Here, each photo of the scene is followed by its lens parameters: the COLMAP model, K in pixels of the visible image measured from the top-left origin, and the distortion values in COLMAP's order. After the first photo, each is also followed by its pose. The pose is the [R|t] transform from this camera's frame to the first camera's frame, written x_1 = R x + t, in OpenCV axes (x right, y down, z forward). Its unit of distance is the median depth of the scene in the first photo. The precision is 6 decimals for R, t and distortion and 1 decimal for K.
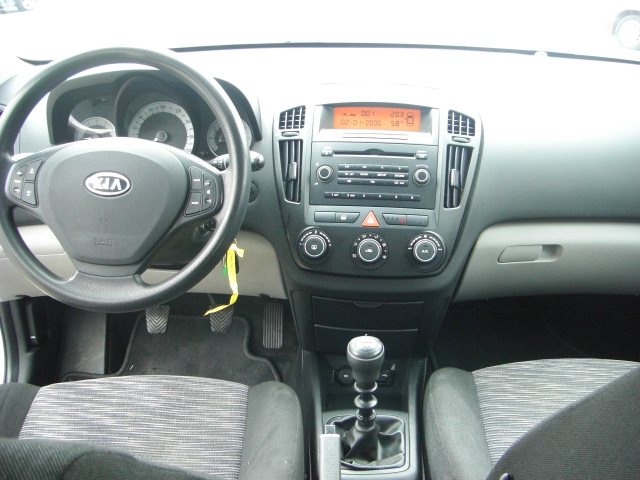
lens RADIAL K [[726.3, 0, 339.4], [0, 726.3, 242.7], [0, 0, 1]] dist [-0.185596, 0.125312]
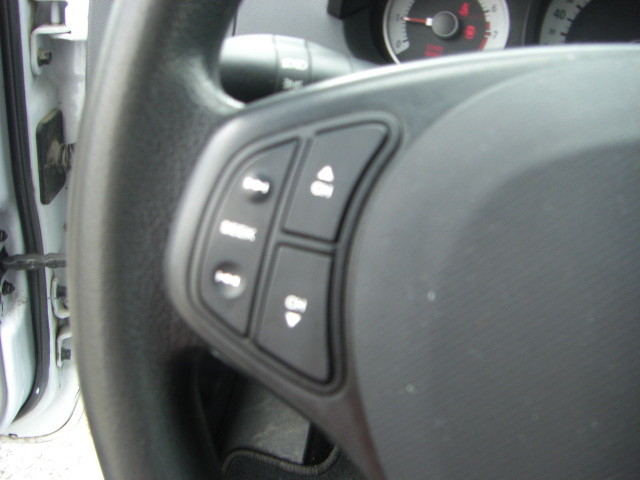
lens RADIAL K [[726.3, 0, 339.4], [0, 726.3, 242.7], [0, 0, 1]] dist [-0.185596, 0.125312]
pose [[0.968045, 0.159283, -0.193693, -0.334797], [-0.134437, 0.981635, 0.135352, -0.094471], [0.211696, -0.104987, 0.971680, 0.695617]]
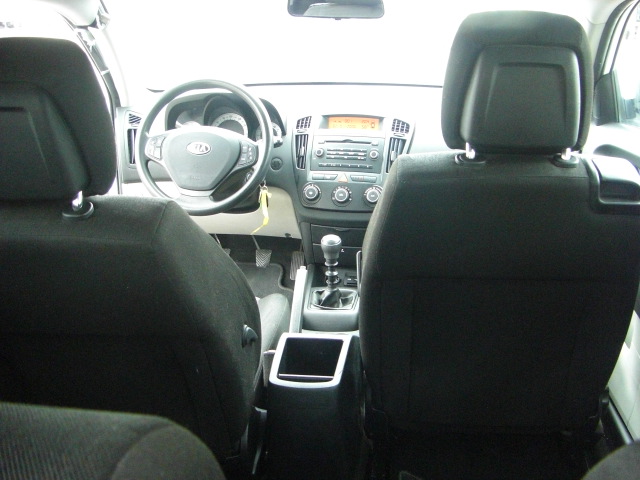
lens RADIAL K [[726.3, 0, 339.4], [0, 726.3, 242.7], [0, 0, 1]] dist [-0.185596, 0.125312]
pose [[0.994469, 0.027648, -0.101326, 0.213319], [-0.035034, 0.996800, -0.071854, 0.247431], [0.099015, 0.075006, 0.992255, -0.723293]]
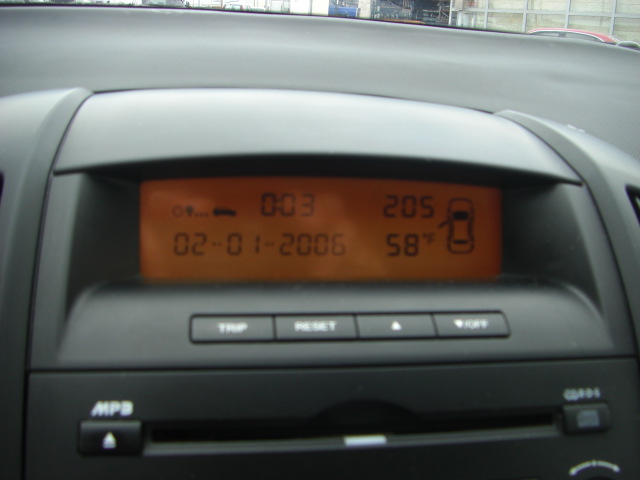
lens RADIAL K [[726.3, 0, 339.4], [0, 726.3, 242.7], [0, 0, 1]] dist [-0.185596, 0.125312]
pose [[0.965249, -0.027580, 0.259872, -0.006699], [0.045870, 0.996858, -0.064579, -0.161235], [-0.257274, 0.074255, 0.963481, 0.822976]]
